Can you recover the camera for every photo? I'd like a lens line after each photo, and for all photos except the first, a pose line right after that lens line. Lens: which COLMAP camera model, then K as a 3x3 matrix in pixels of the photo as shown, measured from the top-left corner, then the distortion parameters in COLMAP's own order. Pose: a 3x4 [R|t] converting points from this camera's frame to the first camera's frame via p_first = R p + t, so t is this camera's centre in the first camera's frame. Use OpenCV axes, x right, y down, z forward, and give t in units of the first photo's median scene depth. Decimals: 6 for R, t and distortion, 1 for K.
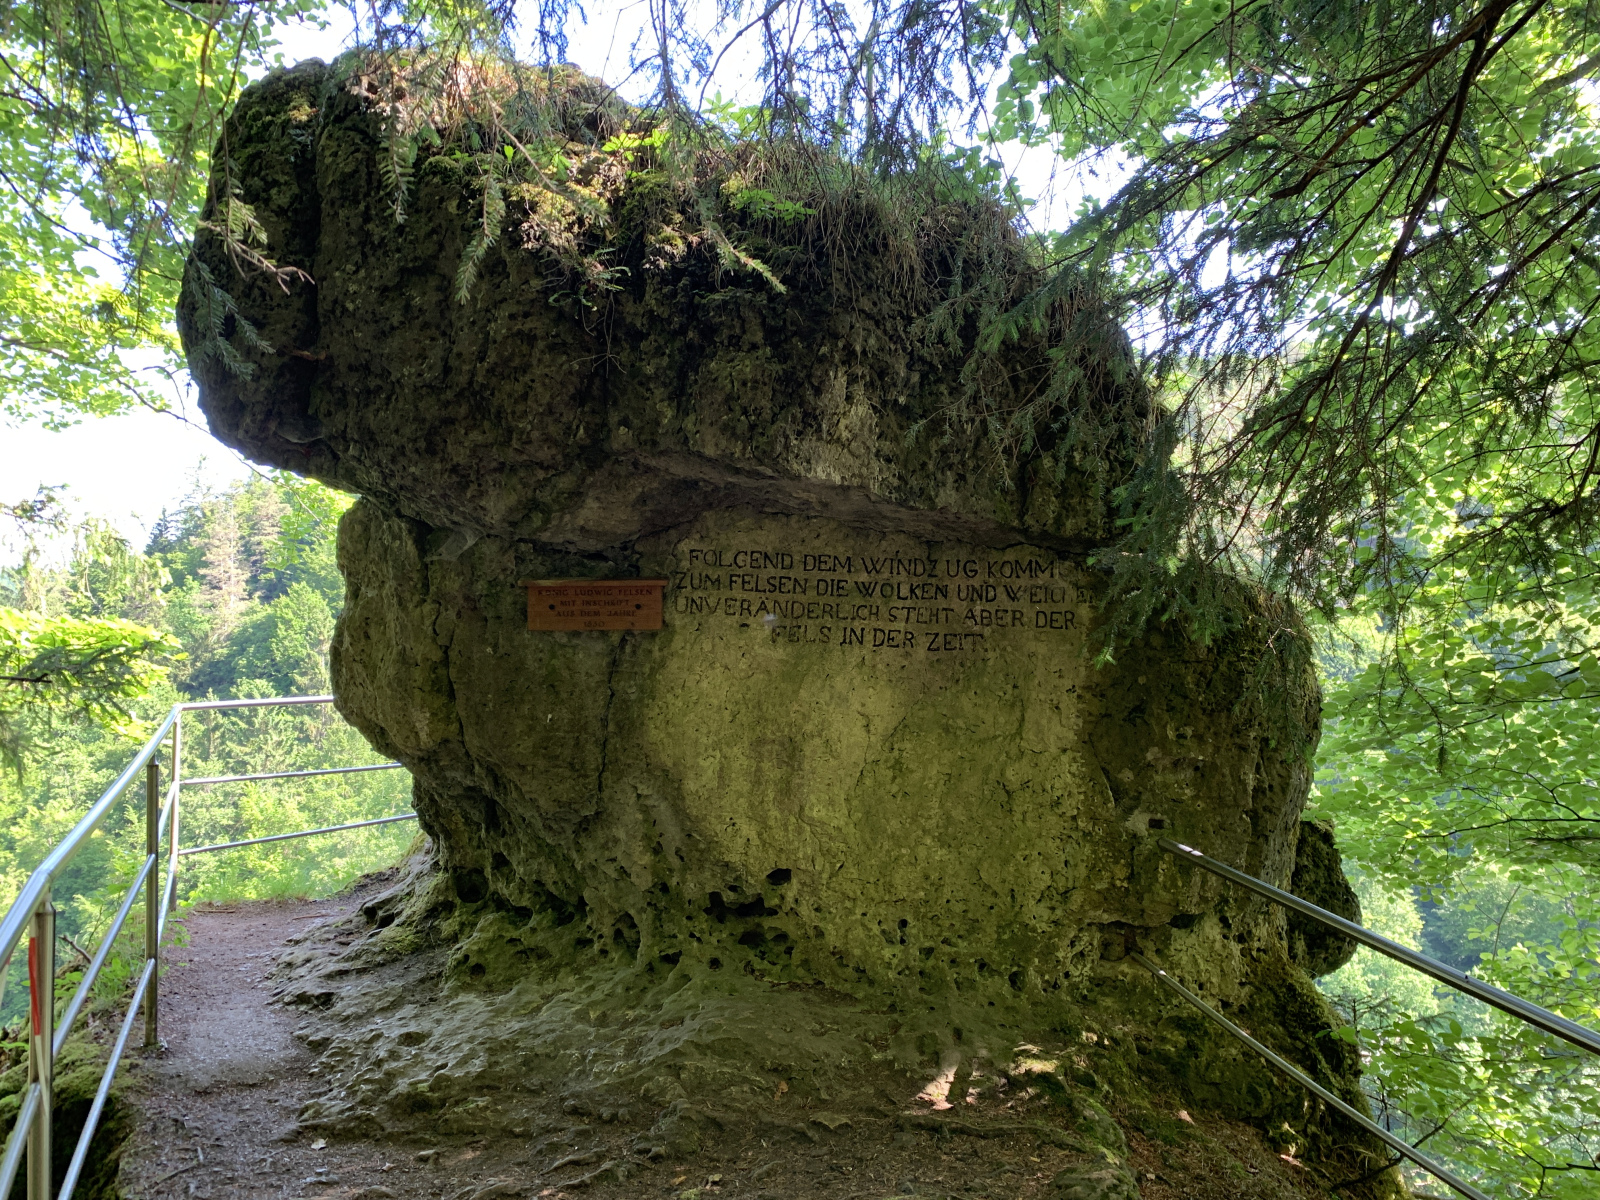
lens RADIAL K [[1225.7, 0, 797.9], [0, 1225.7, 598.7], [0, 0, 1]] dist [0.042890, -0.044055]
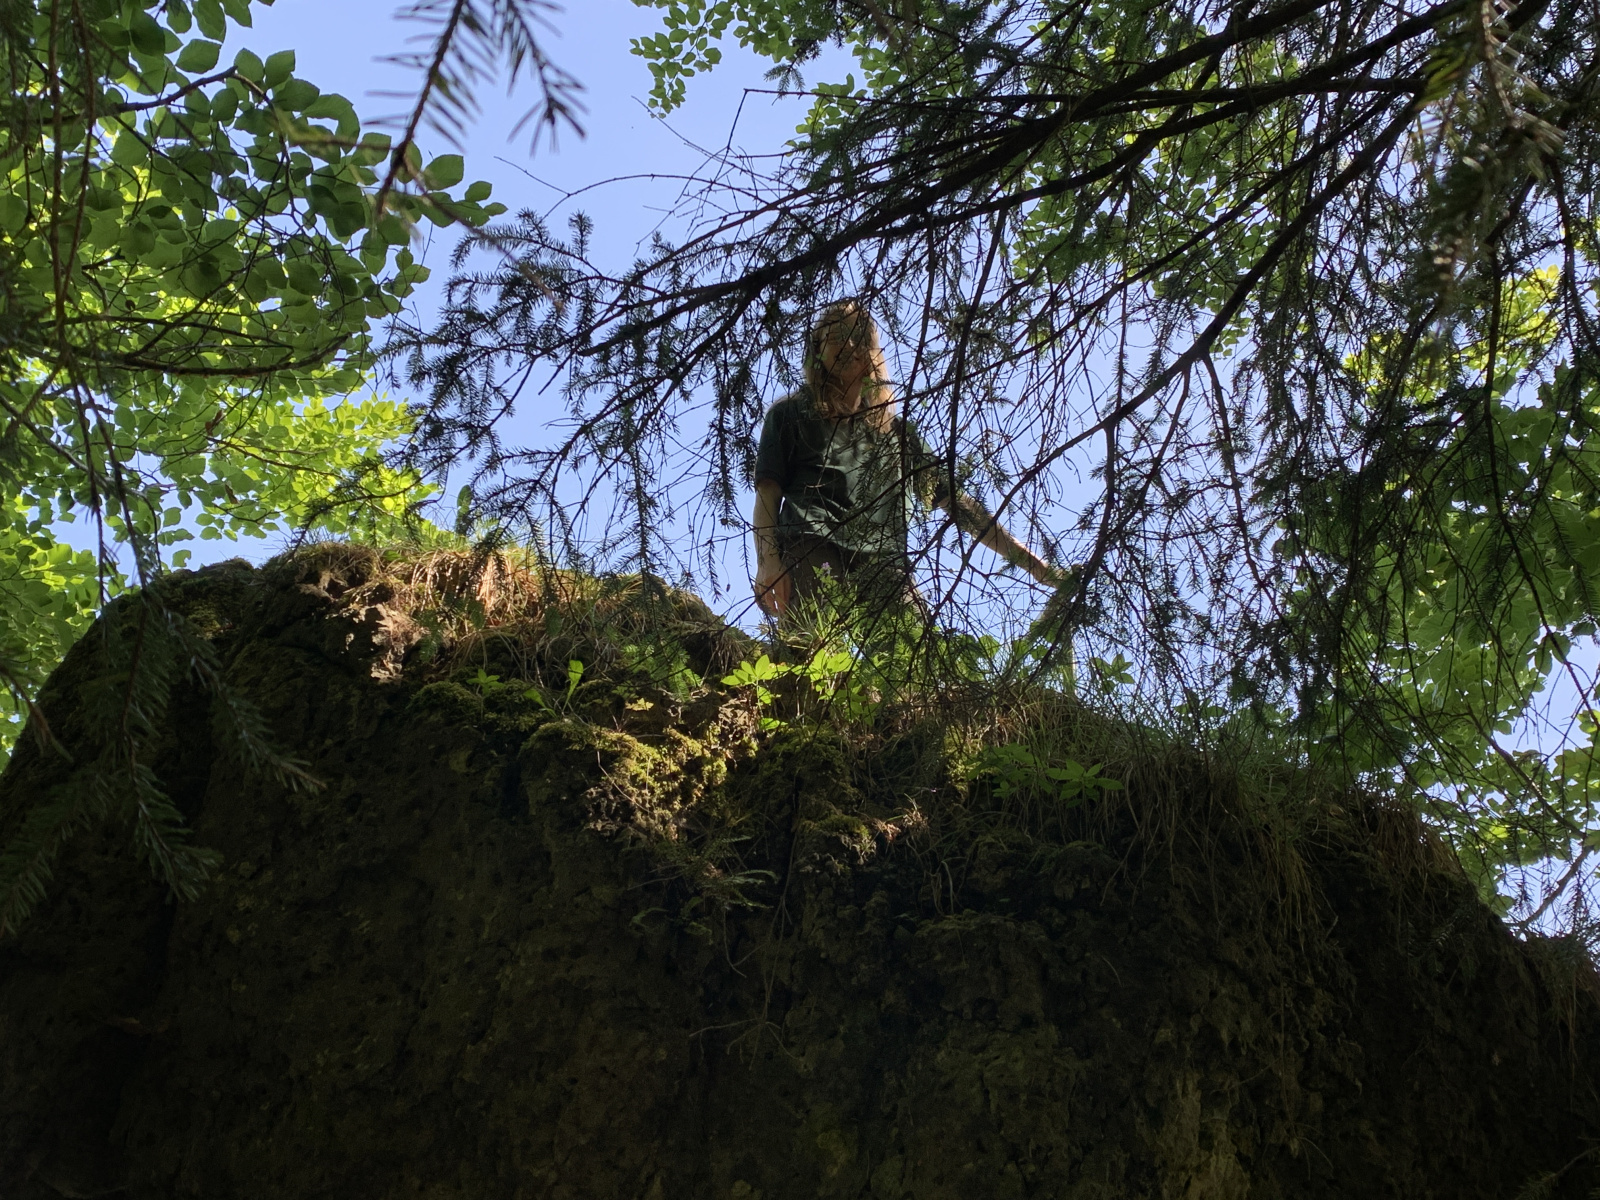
lens RADIAL K [[1688.9, 0, 774.1], [0, 1688.9, 598.9], [0, 0, 1]] dist [0.055338, 0.000000]
pose [[0.999311, 0.036210, 0.008114, -0.127674], [-0.028163, 0.882466, -0.469533, -0.021828], [-0.024162, 0.468981, 0.882878, 0.246467]]
